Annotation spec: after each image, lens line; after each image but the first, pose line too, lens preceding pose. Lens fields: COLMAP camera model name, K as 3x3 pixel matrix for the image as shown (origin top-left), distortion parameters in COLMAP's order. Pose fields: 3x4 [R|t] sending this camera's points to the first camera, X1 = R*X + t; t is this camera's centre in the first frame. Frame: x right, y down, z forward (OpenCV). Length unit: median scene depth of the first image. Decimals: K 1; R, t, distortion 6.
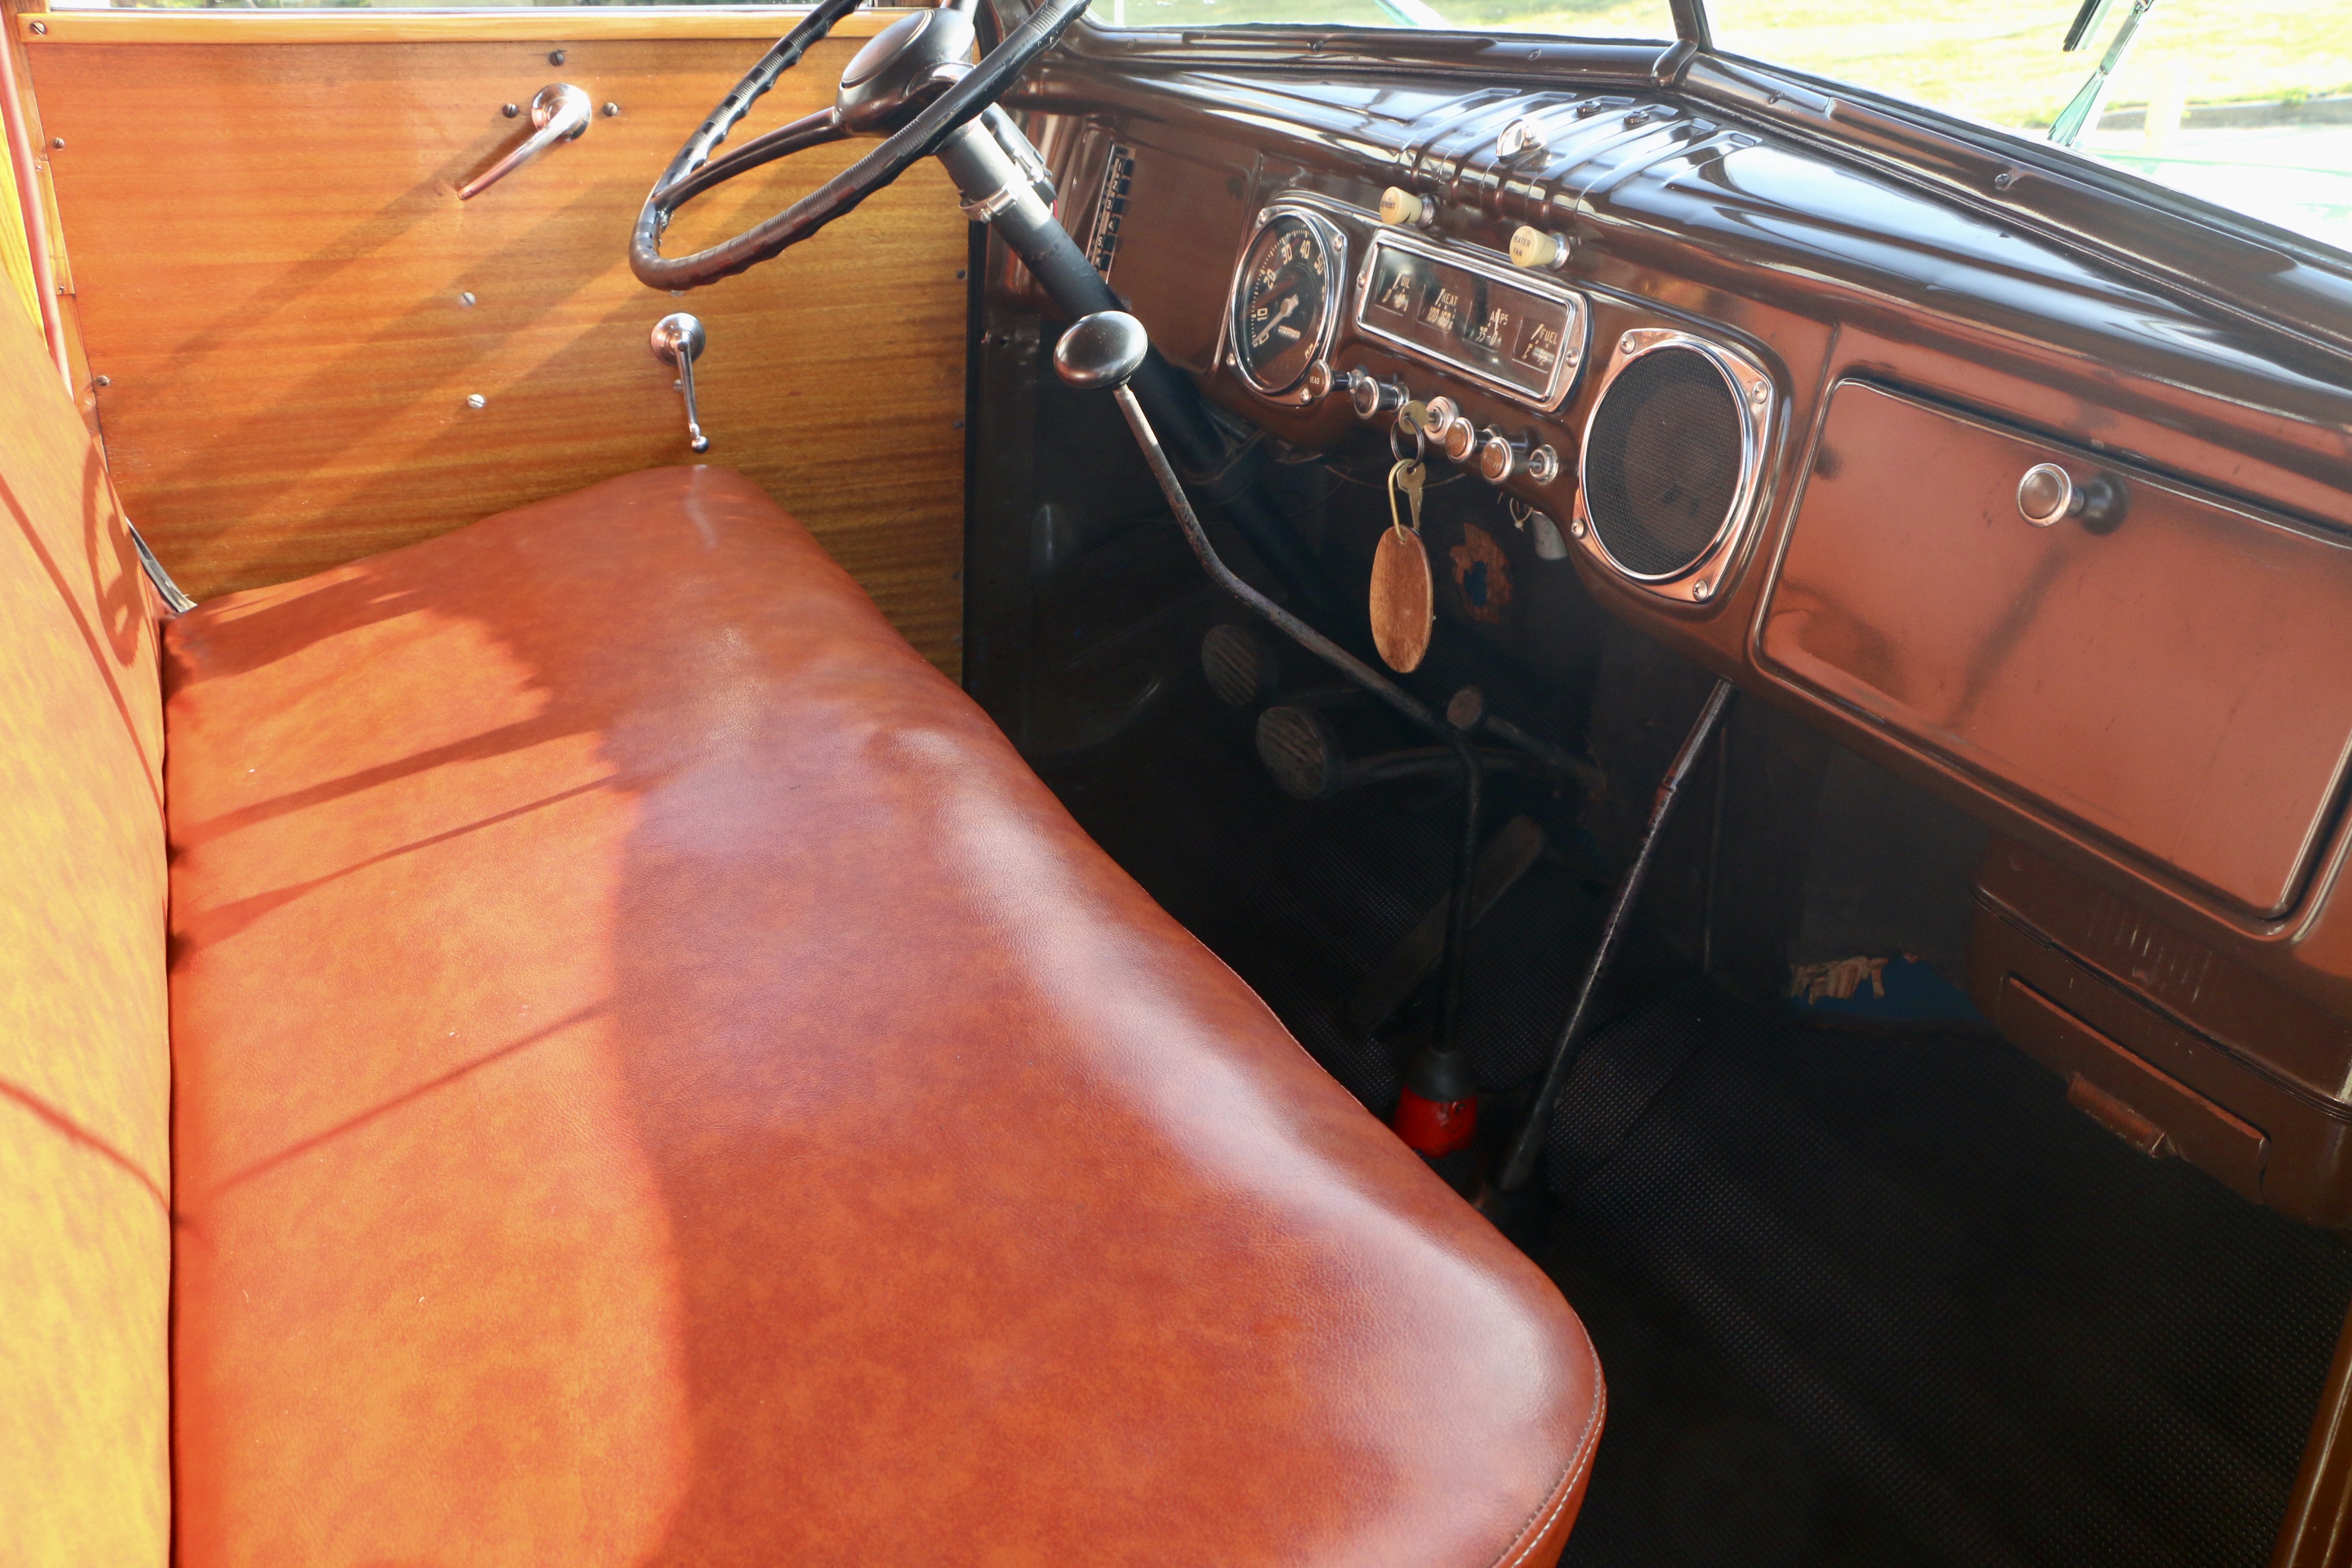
lens RADIAL K [[1911.8, 0, 1167.7], [0, 1911.8, 788.5], [0, 0, 1]] dist [-0.192609, 0.166277]
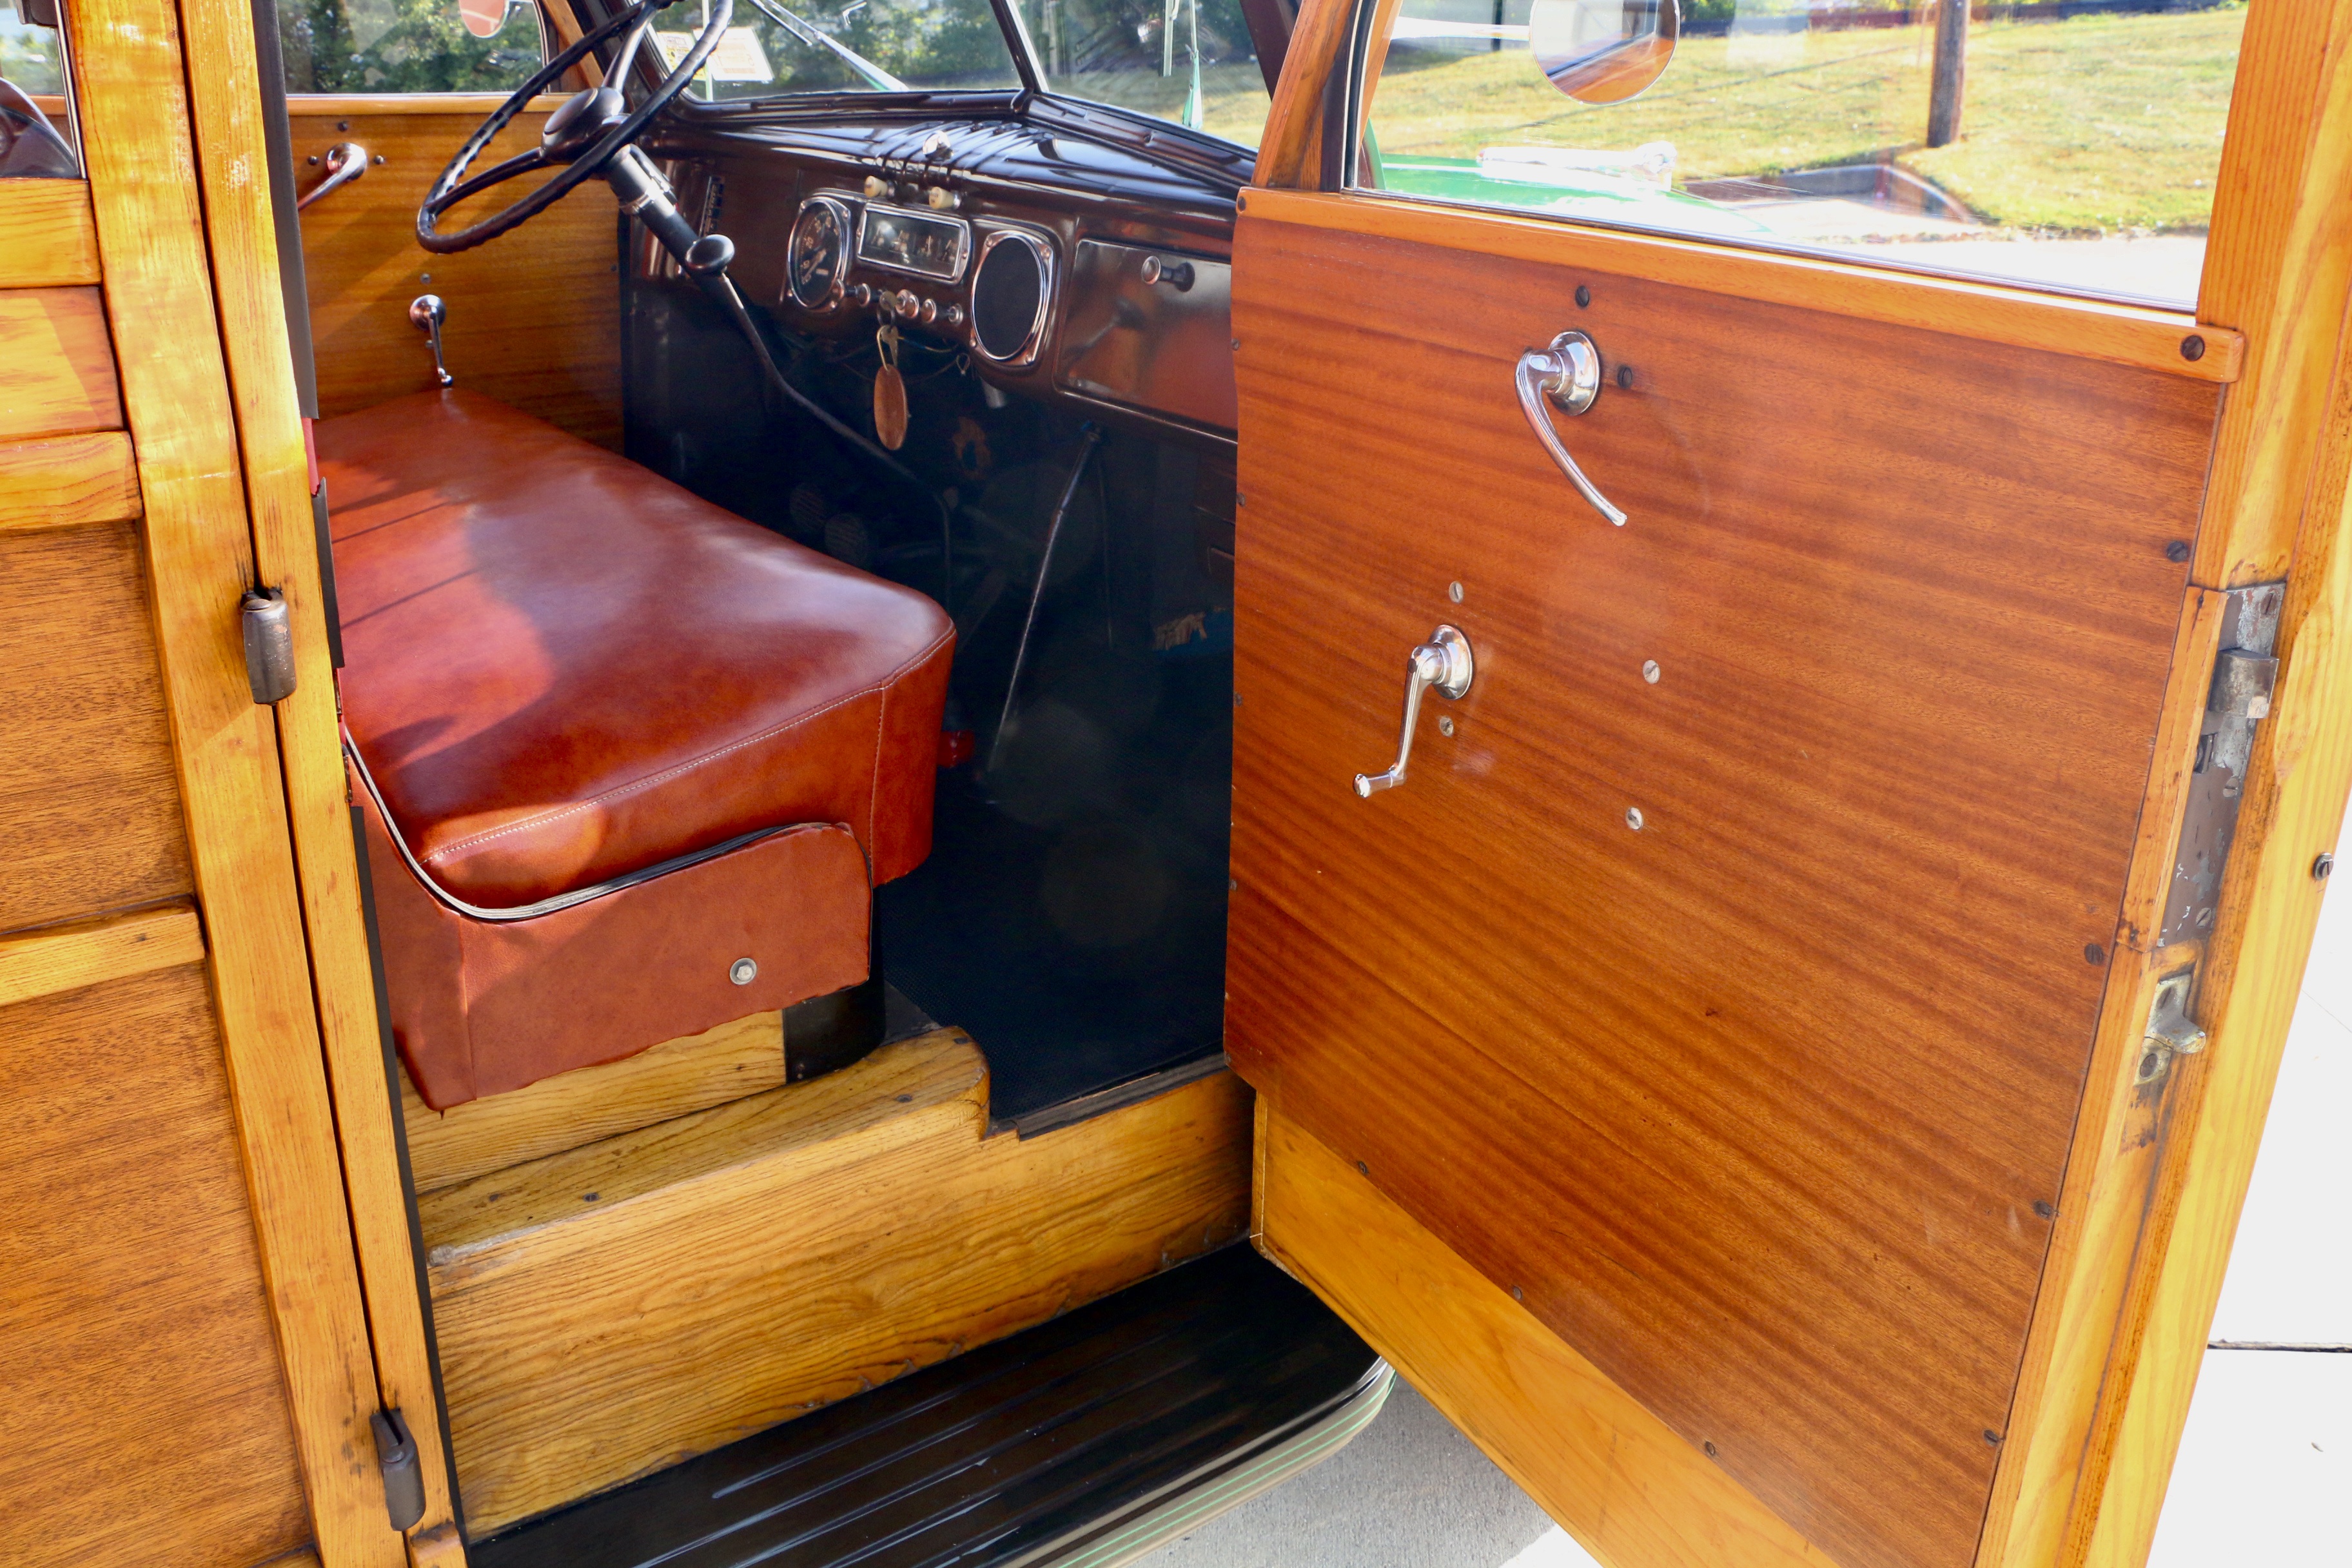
lens RADIAL K [[1911.8, 0, 1167.7], [0, 1911.8, 788.5], [0, 0, 1]] dist [-0.192609, 0.166277]
pose [[0.979244, -0.076629, 0.187640, 0.017734], [0.086636, 0.995191, -0.045711, 0.330258], [-0.183235, 0.061019, 0.981174, -0.689281]]
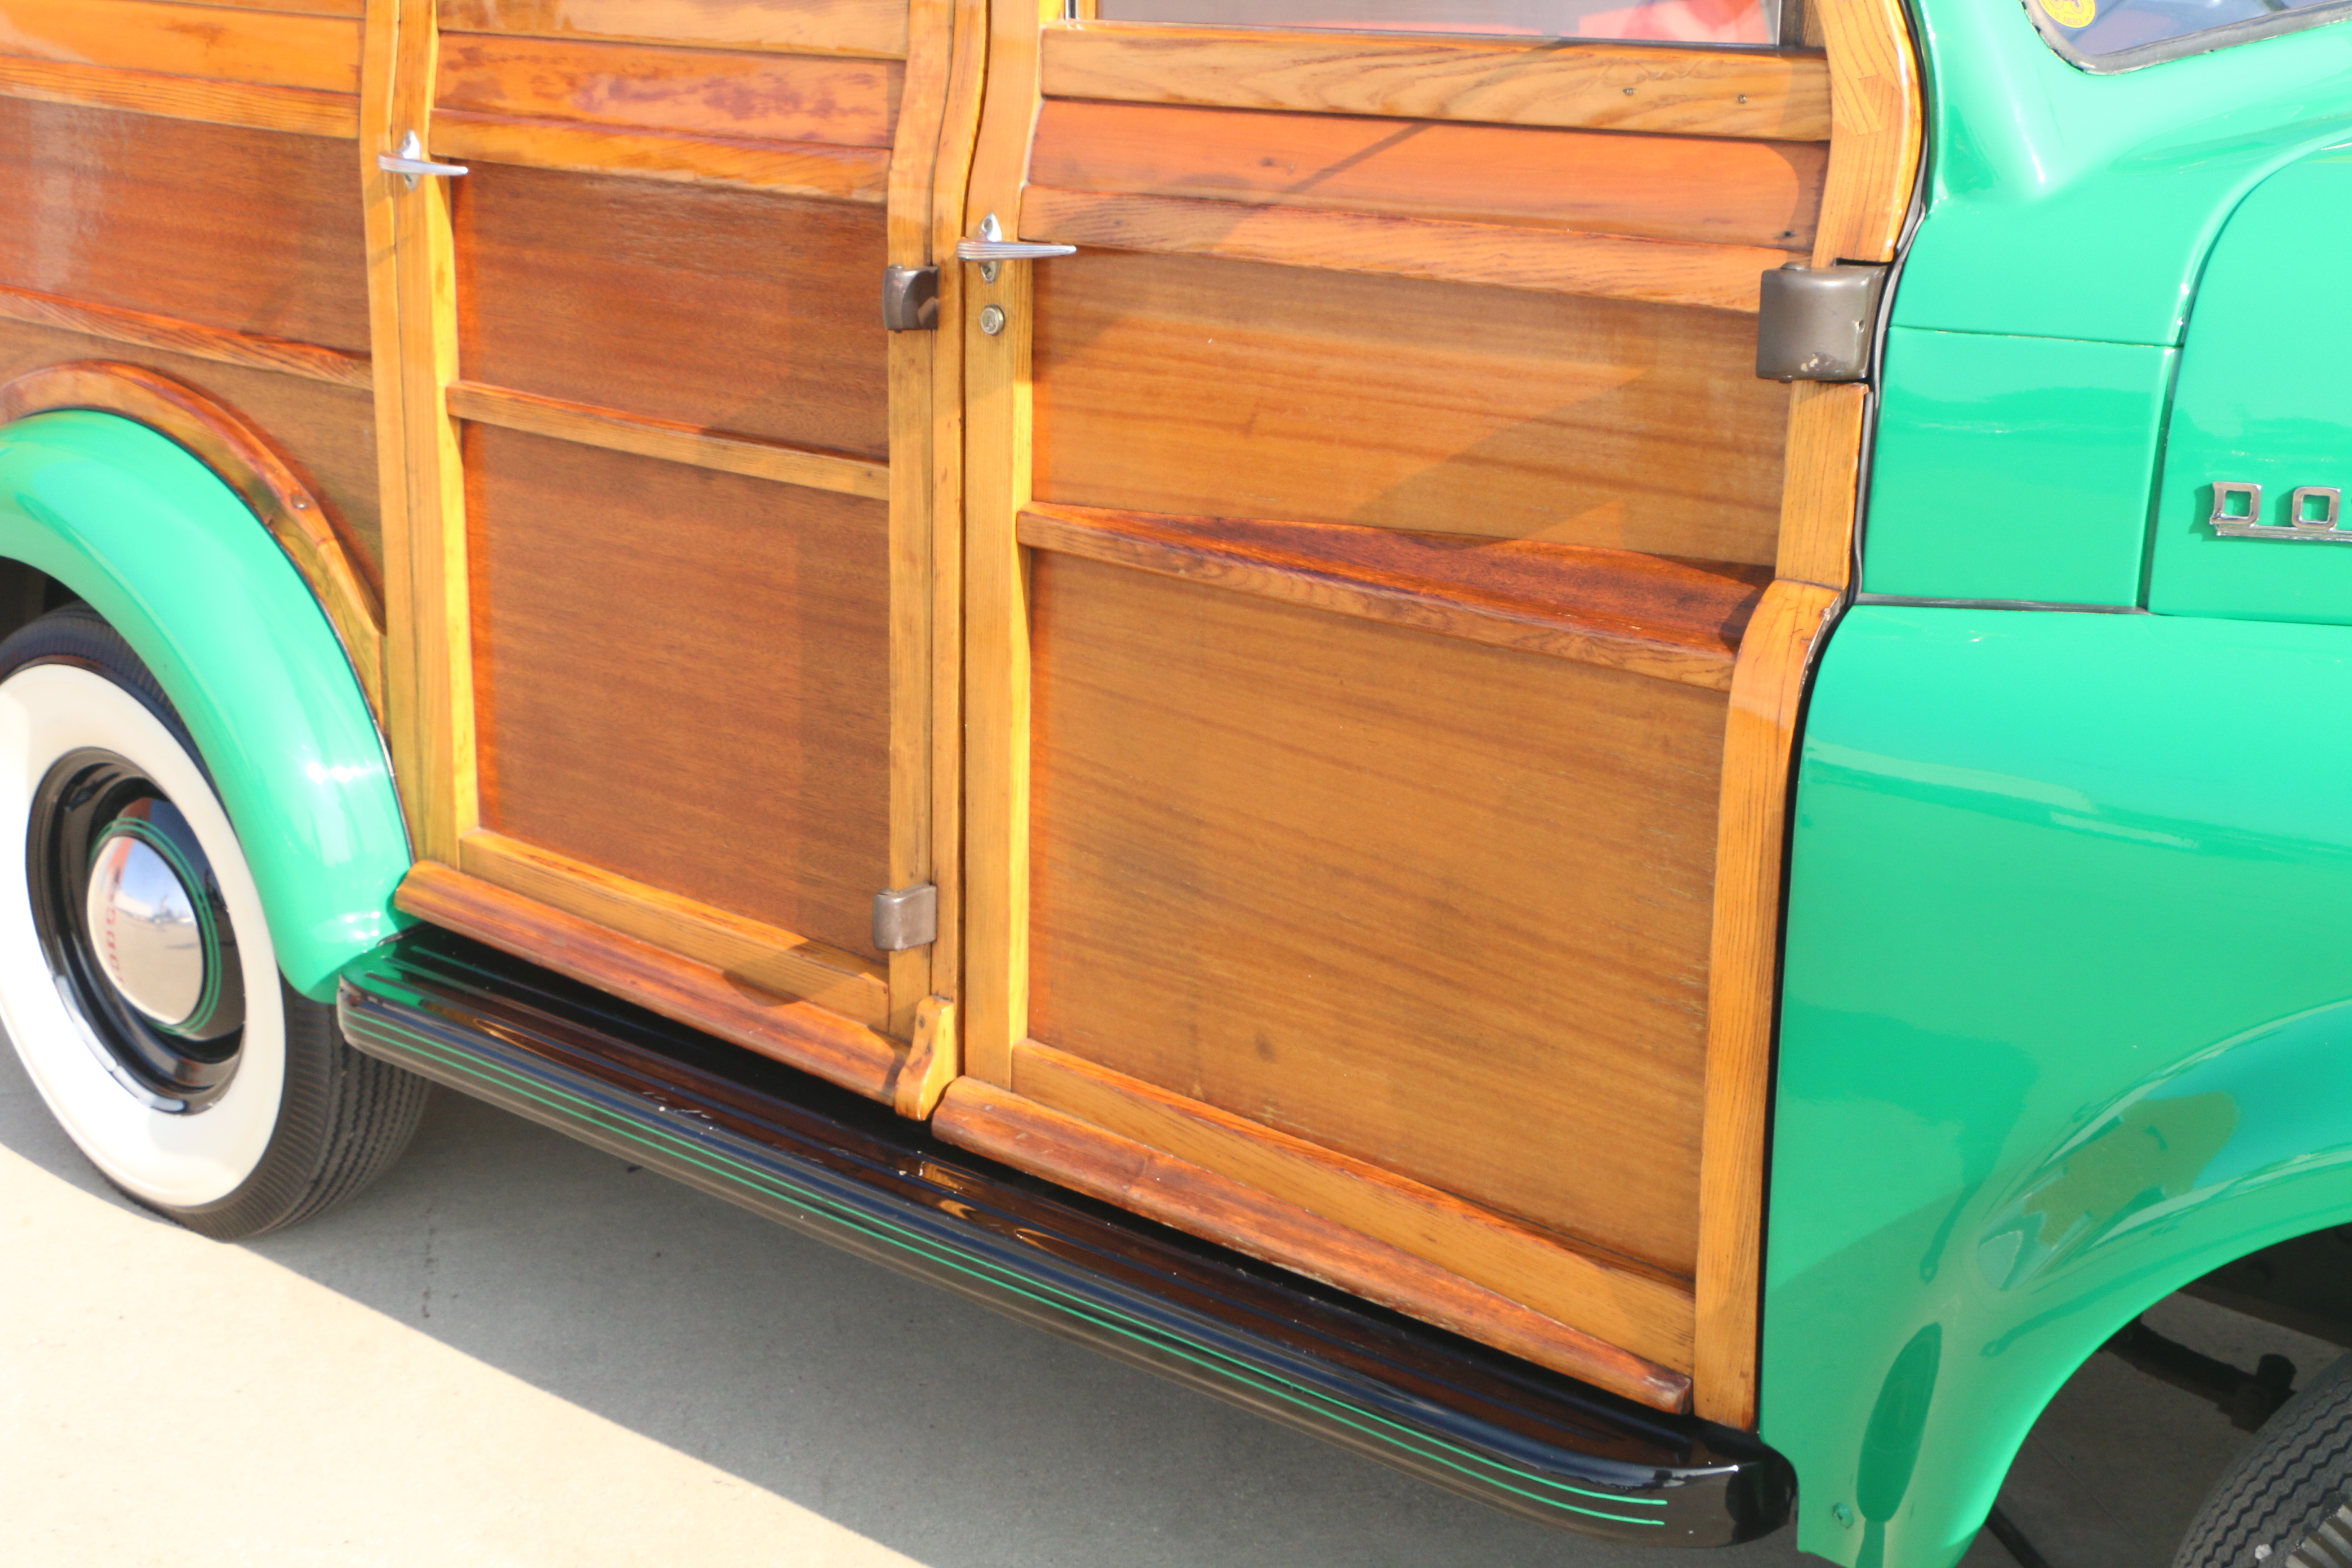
lens RADIAL K [[2944.0, 0, 1176.0], [0, 2944.0, 784.0], [0, 0, 1]] dist [0.015719, 0.015813]
pose [[0.419715, 0.230507, -0.877898, 1.608207], [-0.371555, 0.926096, 0.065525, 0.306454], [0.828122, 0.298686, 0.474342, -0.541604]]
